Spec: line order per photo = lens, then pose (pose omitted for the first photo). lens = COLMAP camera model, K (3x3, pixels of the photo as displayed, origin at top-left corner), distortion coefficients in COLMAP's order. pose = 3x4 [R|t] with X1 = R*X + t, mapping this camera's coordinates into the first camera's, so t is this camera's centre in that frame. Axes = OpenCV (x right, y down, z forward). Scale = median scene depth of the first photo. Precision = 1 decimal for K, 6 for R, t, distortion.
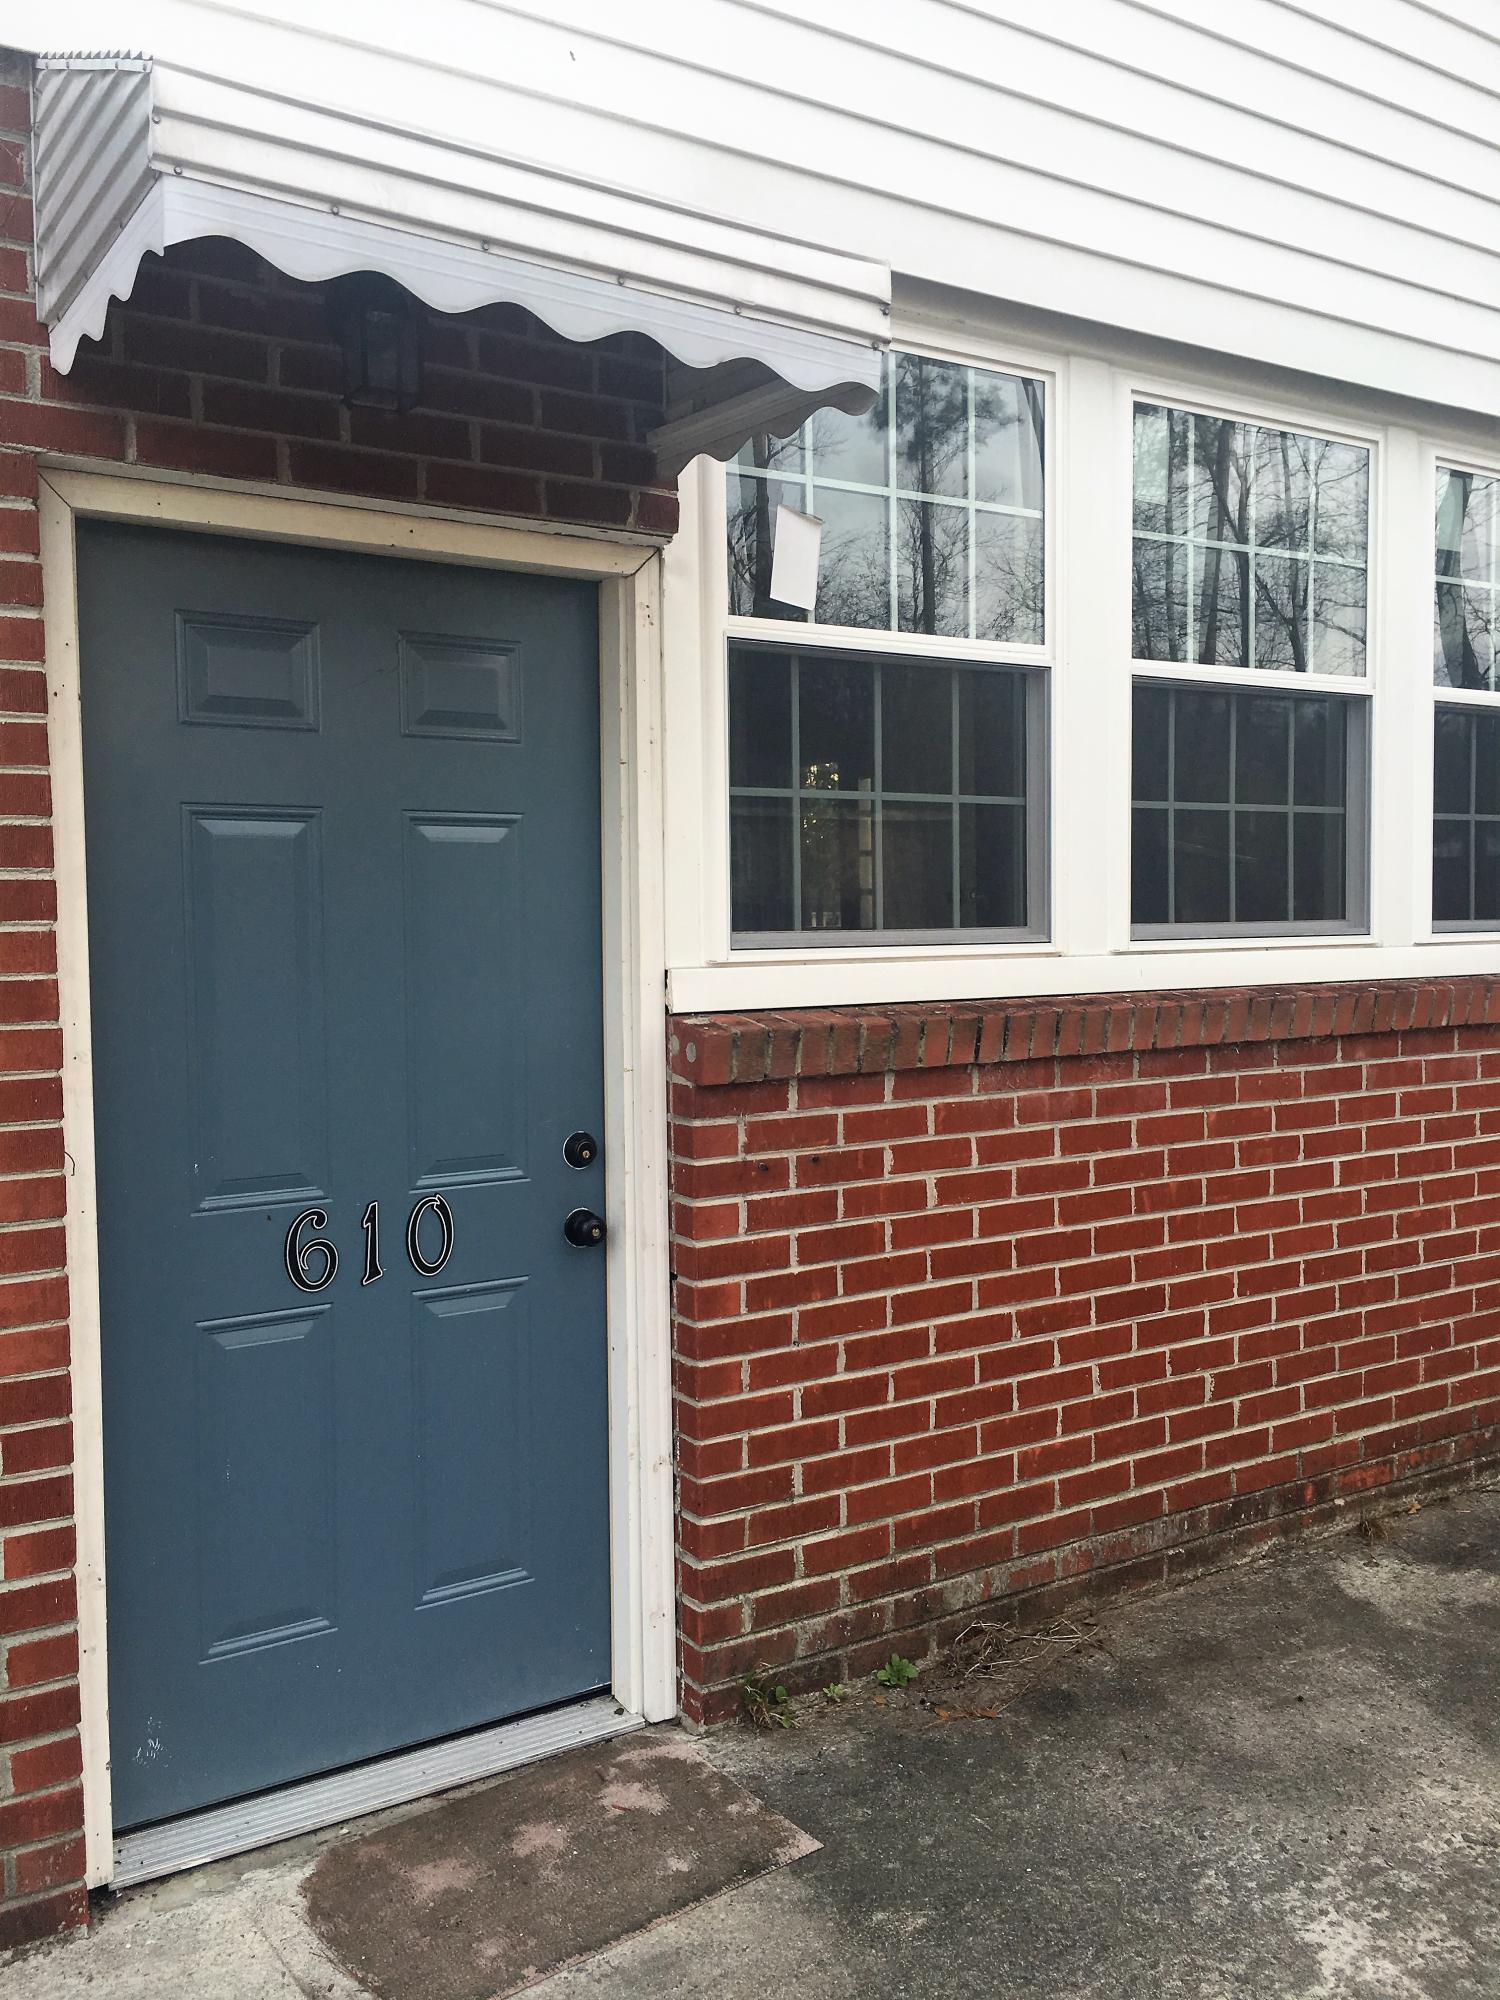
lens RADIAL K [[1713.7, 0, 750.4], [0, 1713.7, 996.2], [0, 0, 1]] dist [0.069312, -0.081330]
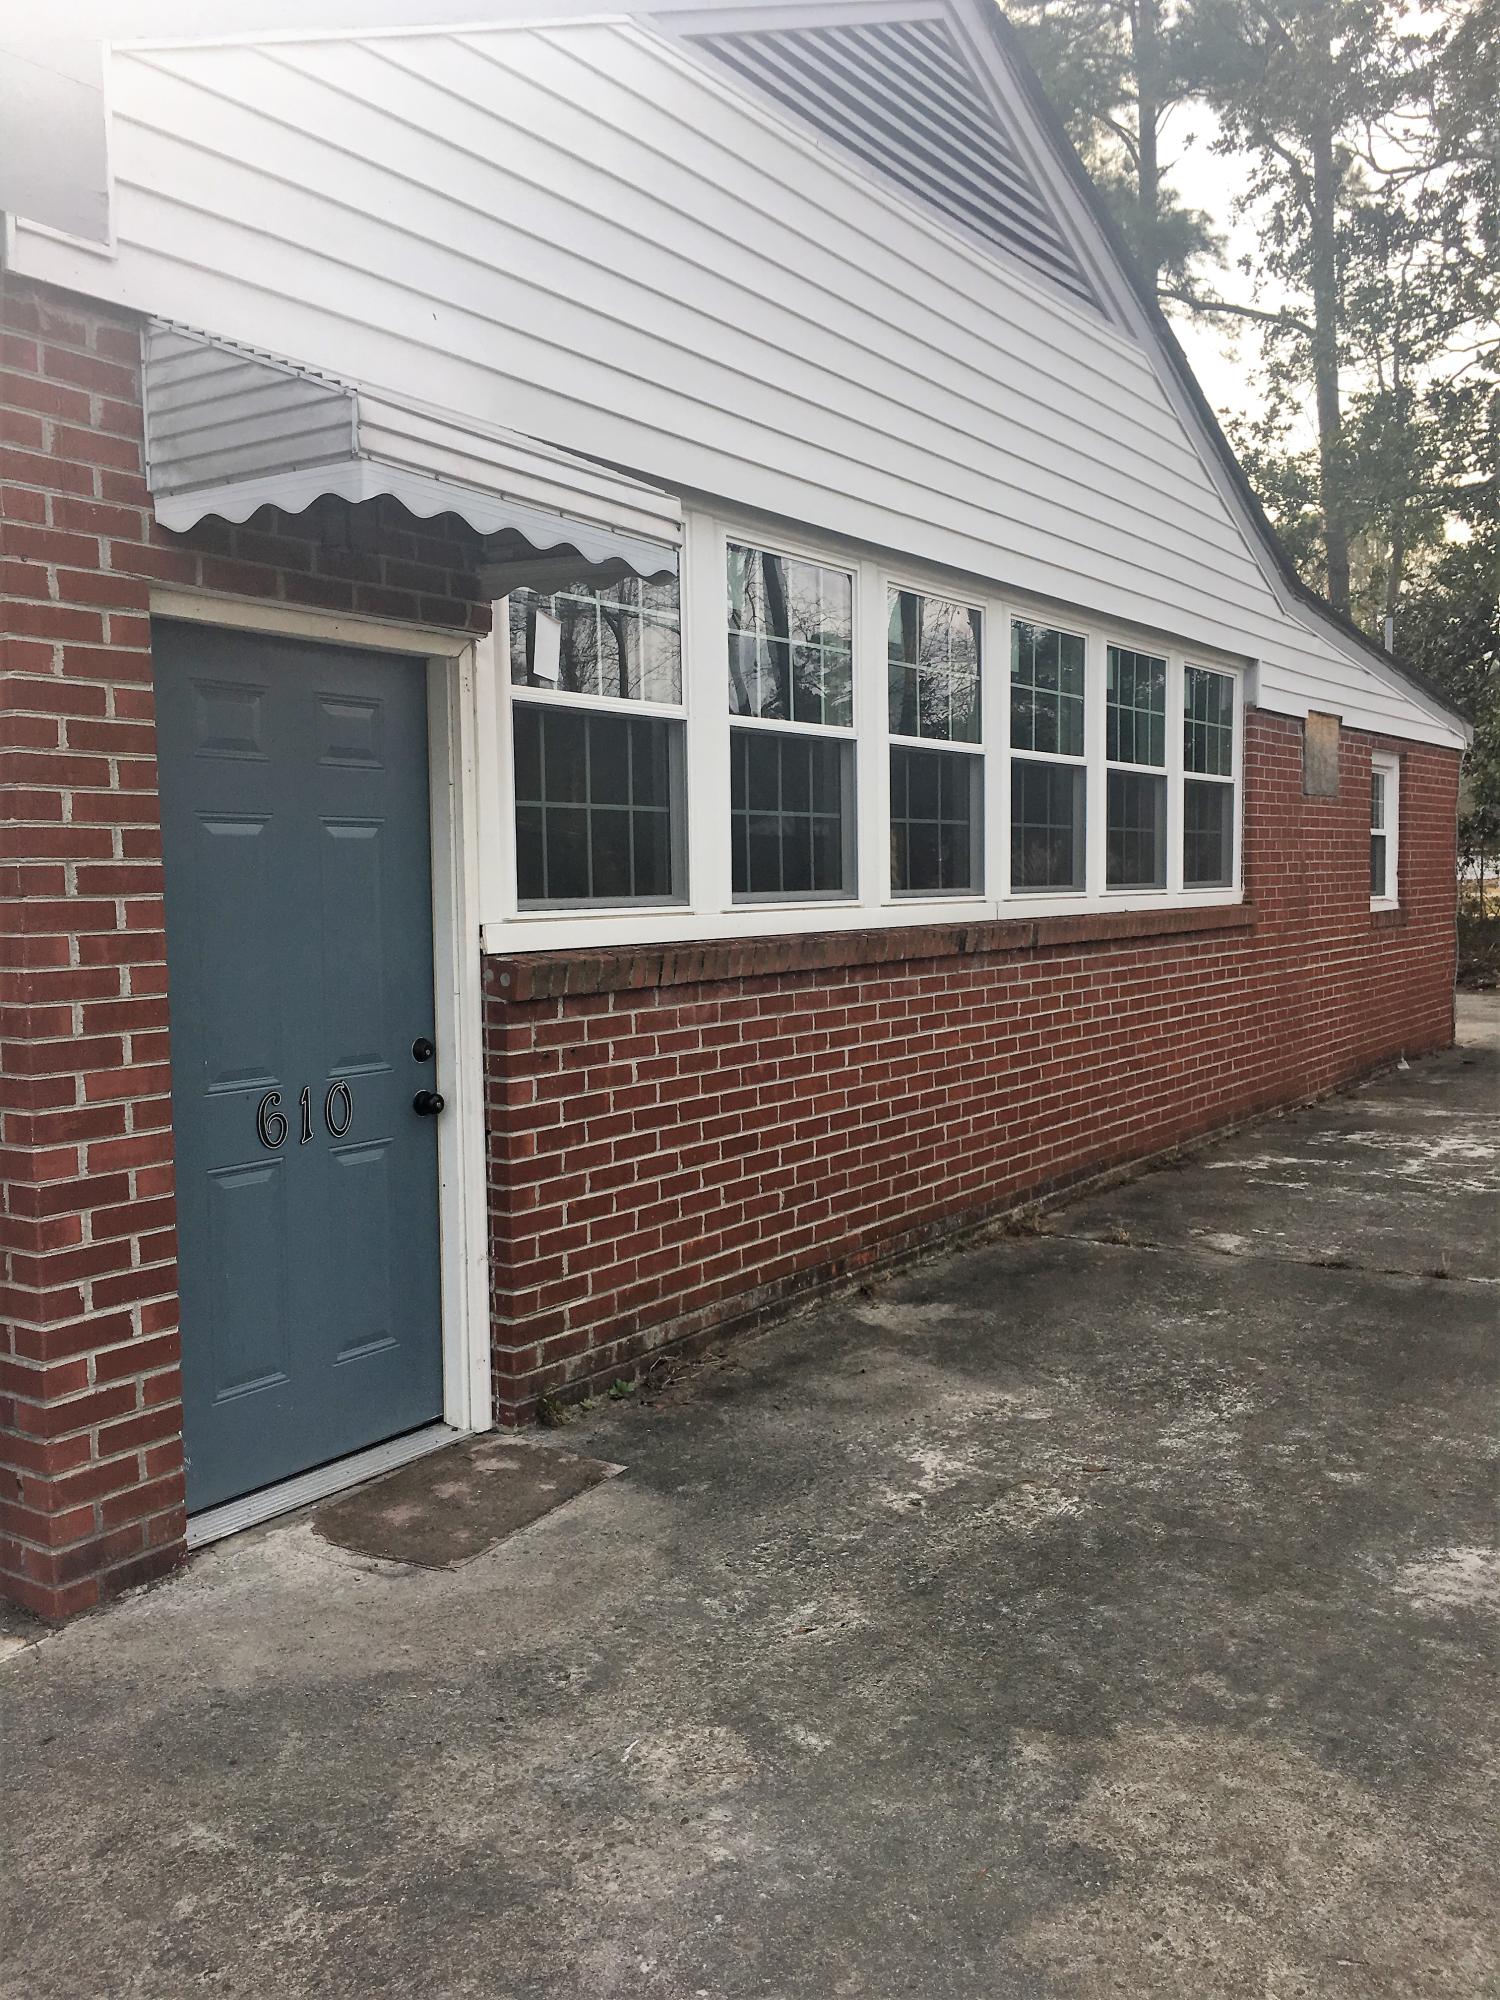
lens RADIAL K [[1713.7, 0, 753.2], [0, 1713.7, 1003.4], [0, 0, 1]] dist [0.069312, -0.081330]
pose [[0.921840, -0.030033, 0.386404, -0.397705], [0.021889, 0.999436, 0.025458, 0.019131], [-0.386951, -0.015010, 0.921978, -0.445695]]
